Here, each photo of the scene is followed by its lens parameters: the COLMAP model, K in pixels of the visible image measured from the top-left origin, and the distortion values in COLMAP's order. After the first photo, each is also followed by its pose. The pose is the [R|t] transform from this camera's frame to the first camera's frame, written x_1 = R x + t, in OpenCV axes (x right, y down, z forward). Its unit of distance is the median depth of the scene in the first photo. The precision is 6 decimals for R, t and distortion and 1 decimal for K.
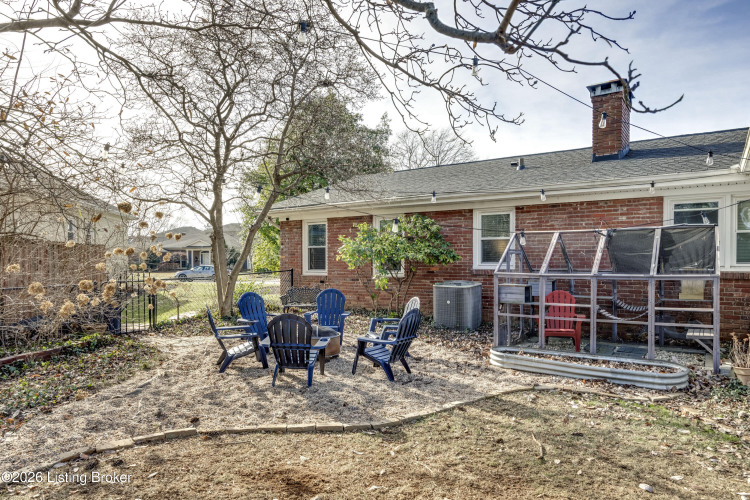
lens RADIAL K [[492.4, 0, 372.0], [0, 492.4, 267.9], [0, 0, 1]] dist [-0.004870, -0.000671]
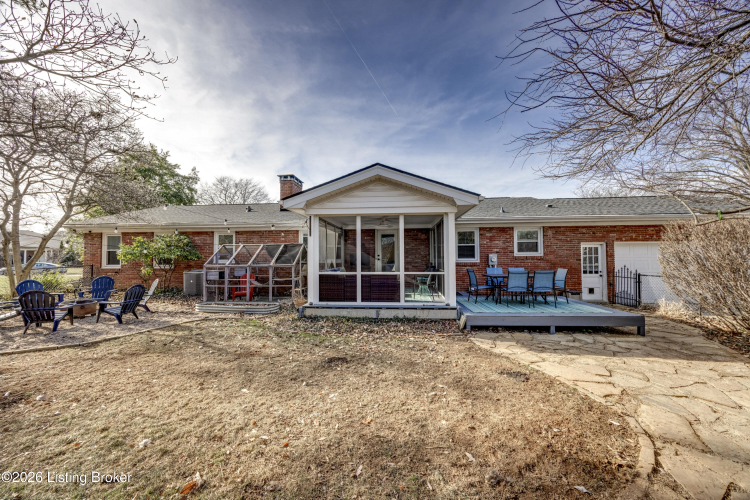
lens RADIAL K [[287.7, 0, 376.4], [0, 287.7, 248.7], [0, 0, 1]] dist [-0.003653, -0.000094]
pose [[0.866821, 0.015090, 0.498390, 0.209942], [0.009006, 0.998905, -0.045907, 0.002647], [-0.498537, 0.044282, 0.865736, -0.271007]]
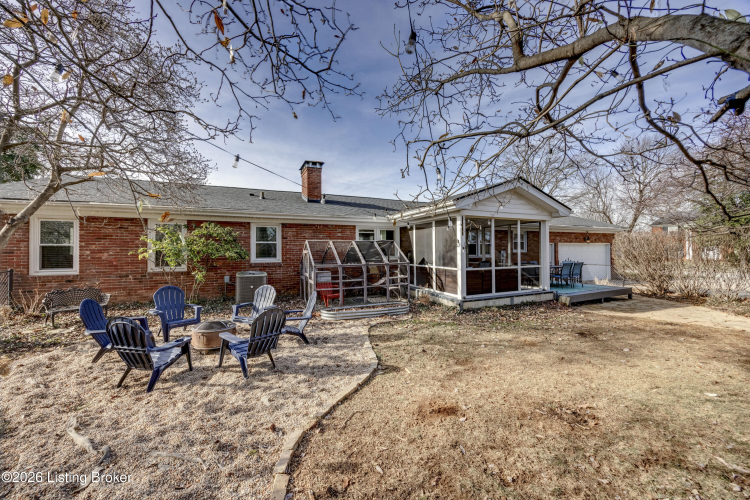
lens RADIAL K [[287.7, 0, 376.4], [0, 287.7, 248.7], [0, 0, 1]] dist [-0.003653, -0.000094]
pose [[0.506786, 0.004035, 0.862062, -0.370036], [0.018356, 0.999712, -0.015471, -0.020485], [-0.861876, 0.023665, 0.506566, 0.252036]]
